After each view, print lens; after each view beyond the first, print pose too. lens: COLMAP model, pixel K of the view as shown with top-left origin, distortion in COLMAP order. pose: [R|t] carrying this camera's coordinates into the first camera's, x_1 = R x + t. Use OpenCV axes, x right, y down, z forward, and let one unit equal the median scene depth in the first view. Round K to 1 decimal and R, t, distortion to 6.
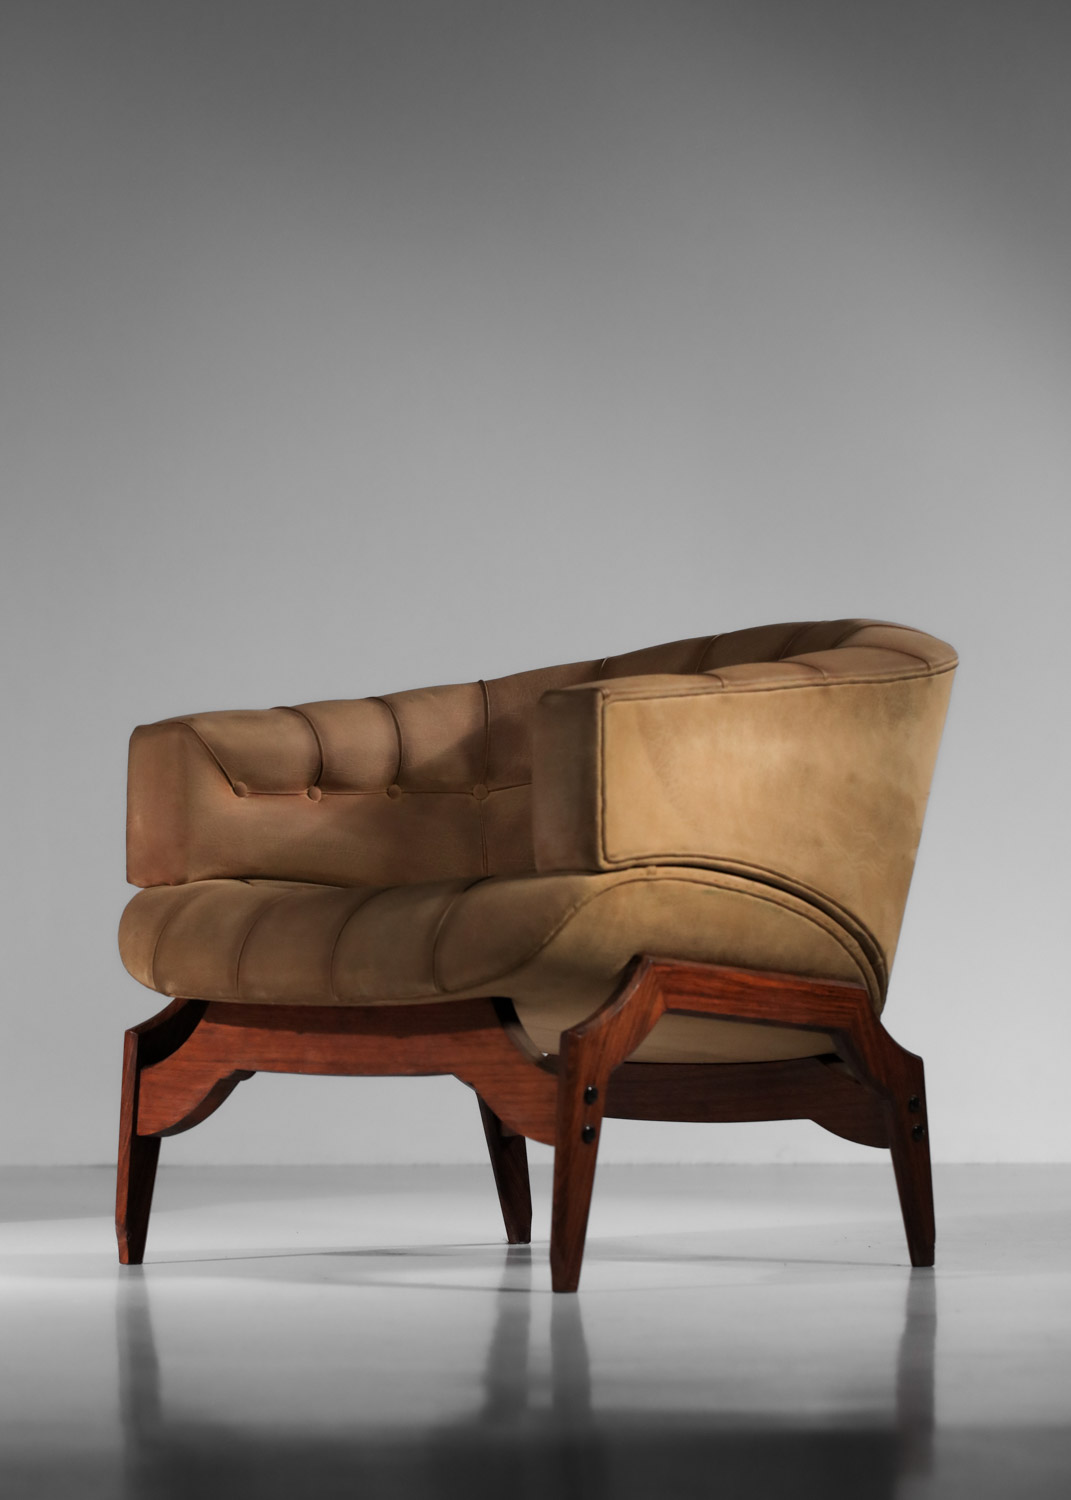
lens RADIAL K [[4823.3, 0, 535.5], [0, 4823.3, 750.0], [0, 0, 1]] dist [0.067124, -0.410528]
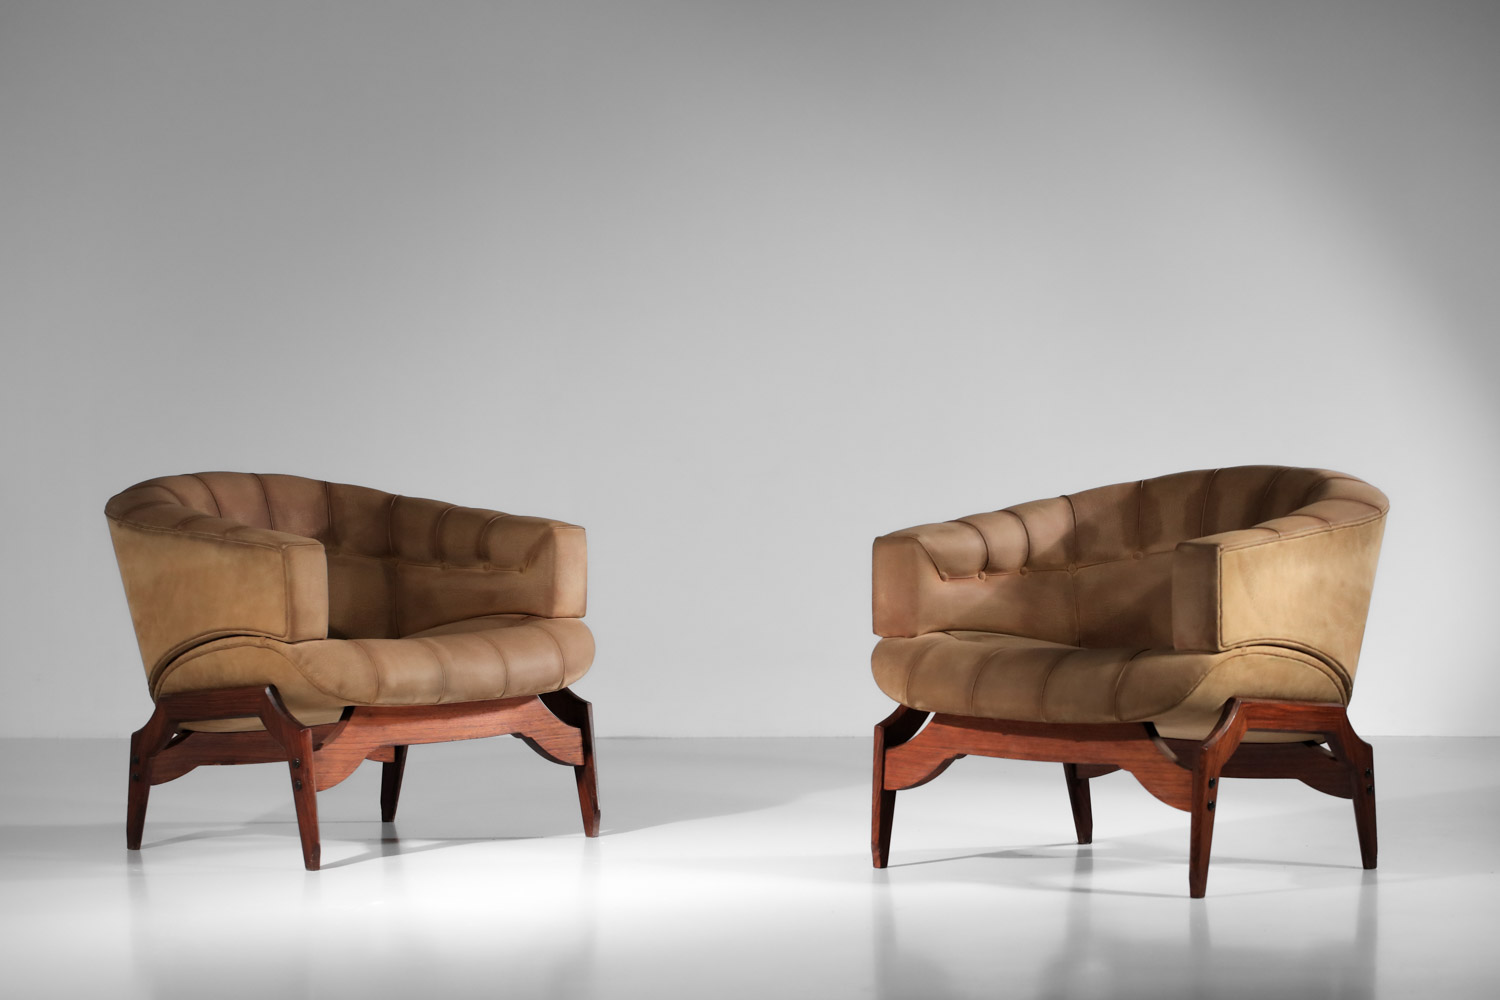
lens RADIAL K [[4651.4, 0, 750.0], [0, 4651.4, 500.0], [0, 0, 1]] dist [0.041287, -0.266314]
pose [[0.995427, -0.004856, 0.095397, -0.290783], [-0.002778, 0.996813, 0.079729, -0.150235], [-0.095480, -0.079630, 0.992241, -0.576662]]
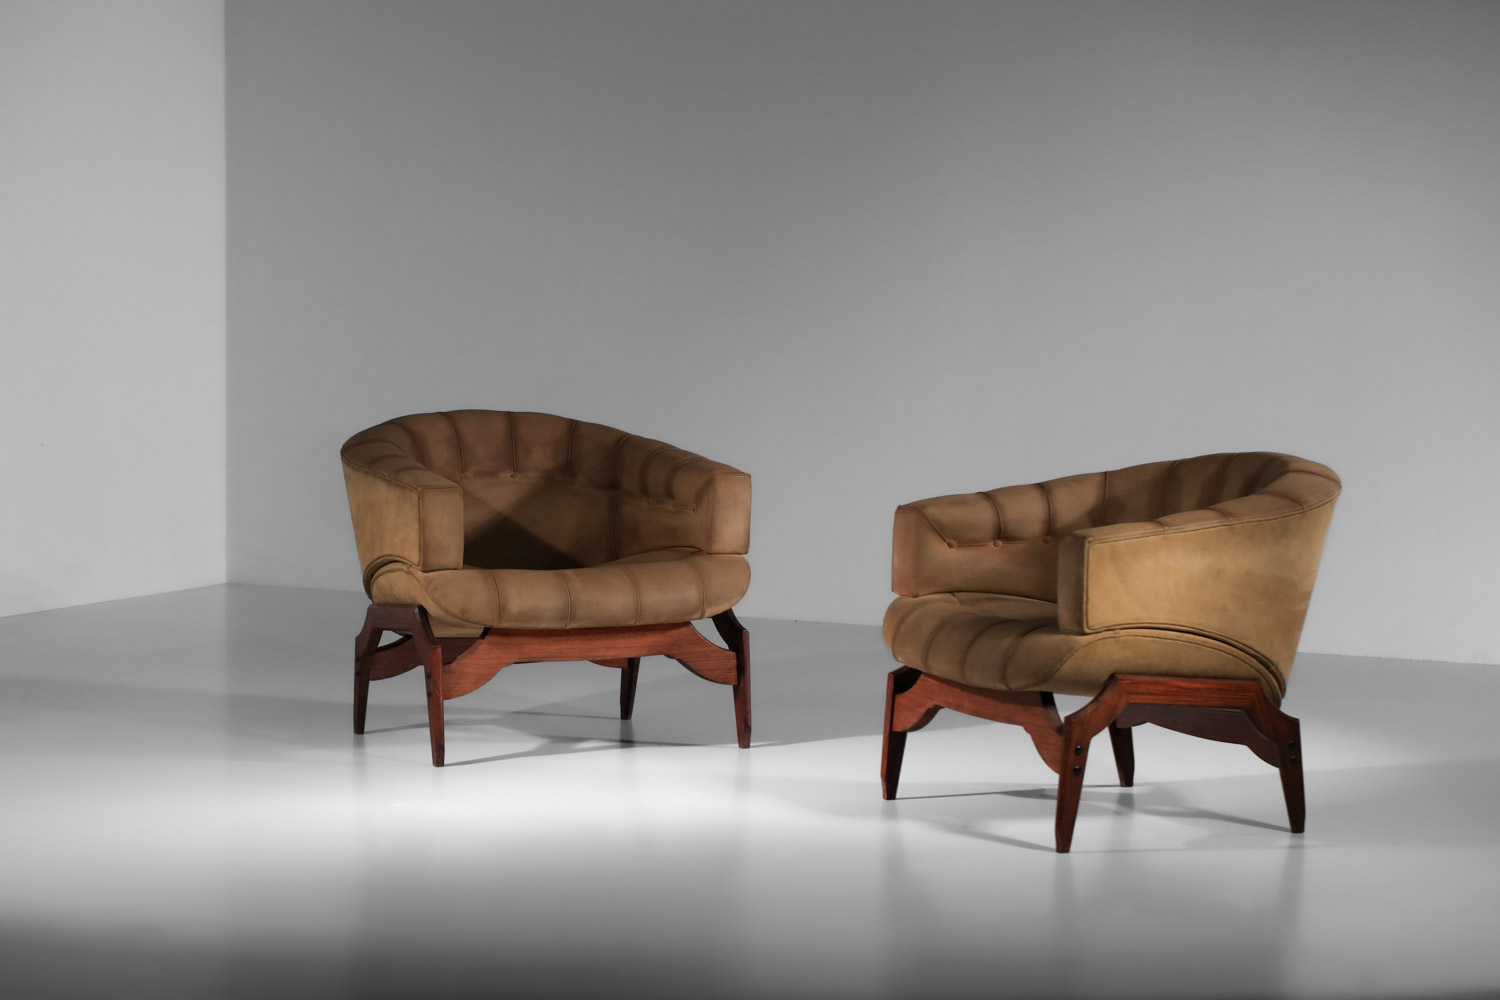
lens RADIAL K [[4651.4, 0, 750.0], [0, 4651.4, 500.0], [0, 0, 1]] dist [0.041287, -0.266314]
pose [[0.961491, 0.037880, -0.272212, 0.359748], [-0.001005, 0.990934, 0.134345, -0.256237], [0.274833, -0.128898, 0.952813, -0.721195]]
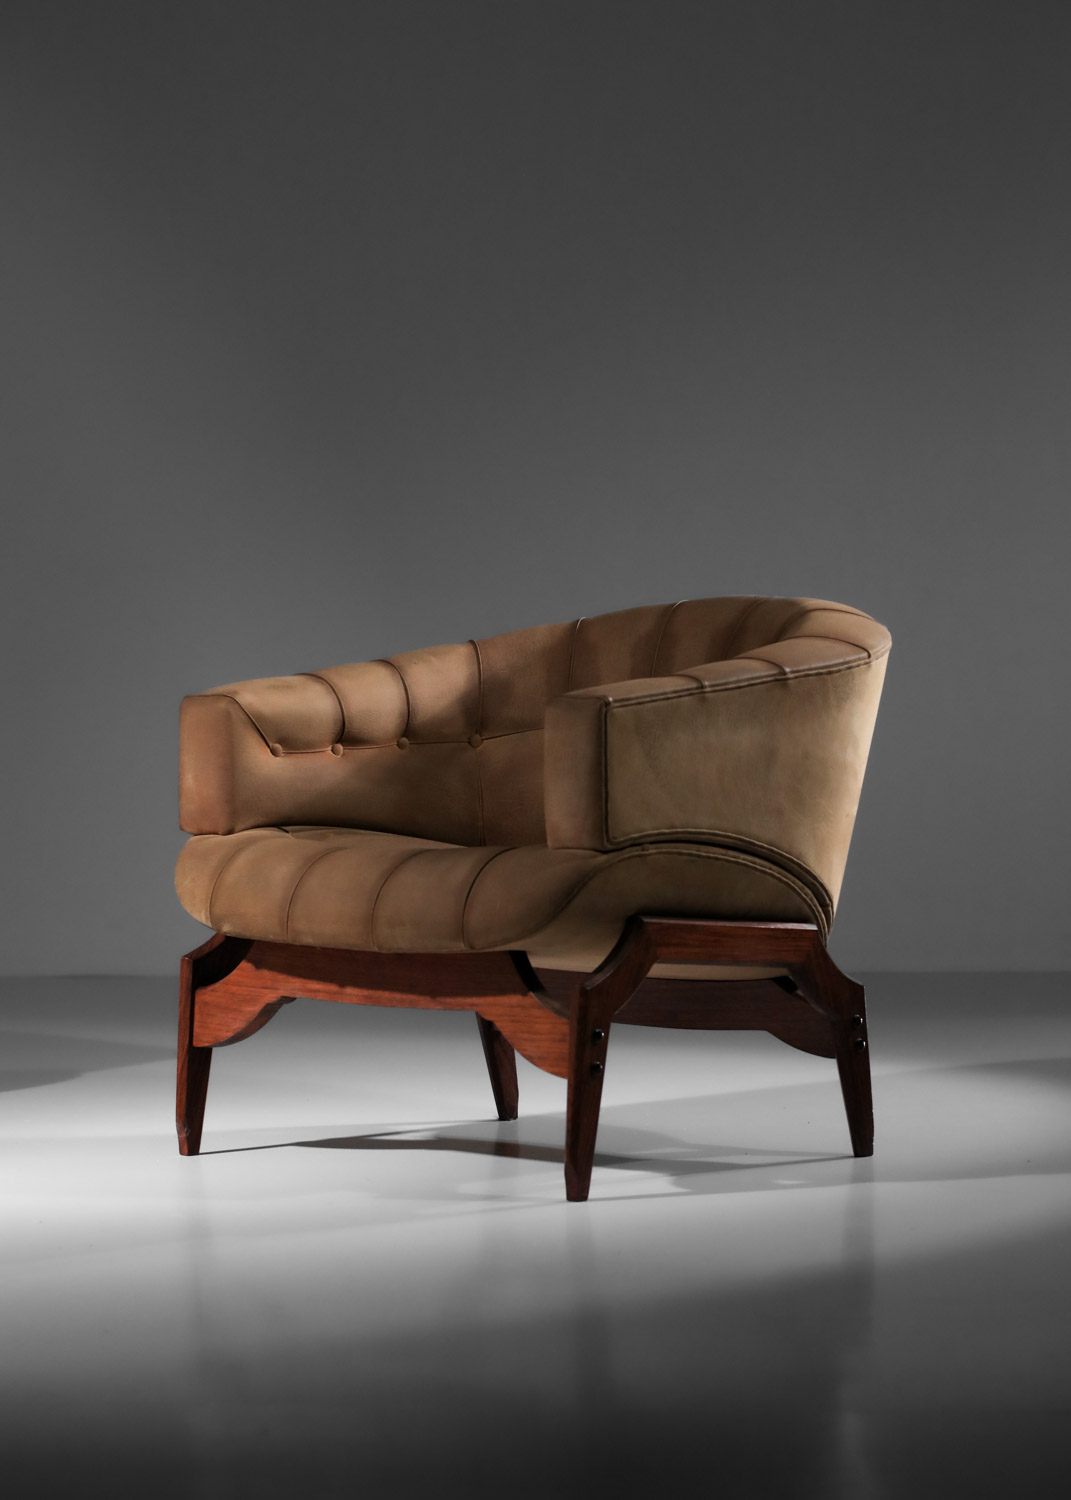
lens RADIAL K [[4823.3, 0, 535.5], [0, 4823.3, 750.0], [0, 0, 1]] dist [0.067124, -0.410528]
pose [[0.998946, -0.009196, 0.044965, -0.053882], [0.005394, 0.996455, 0.083954, -0.094627], [-0.045577, -0.083623, 0.995455, -0.175511]]
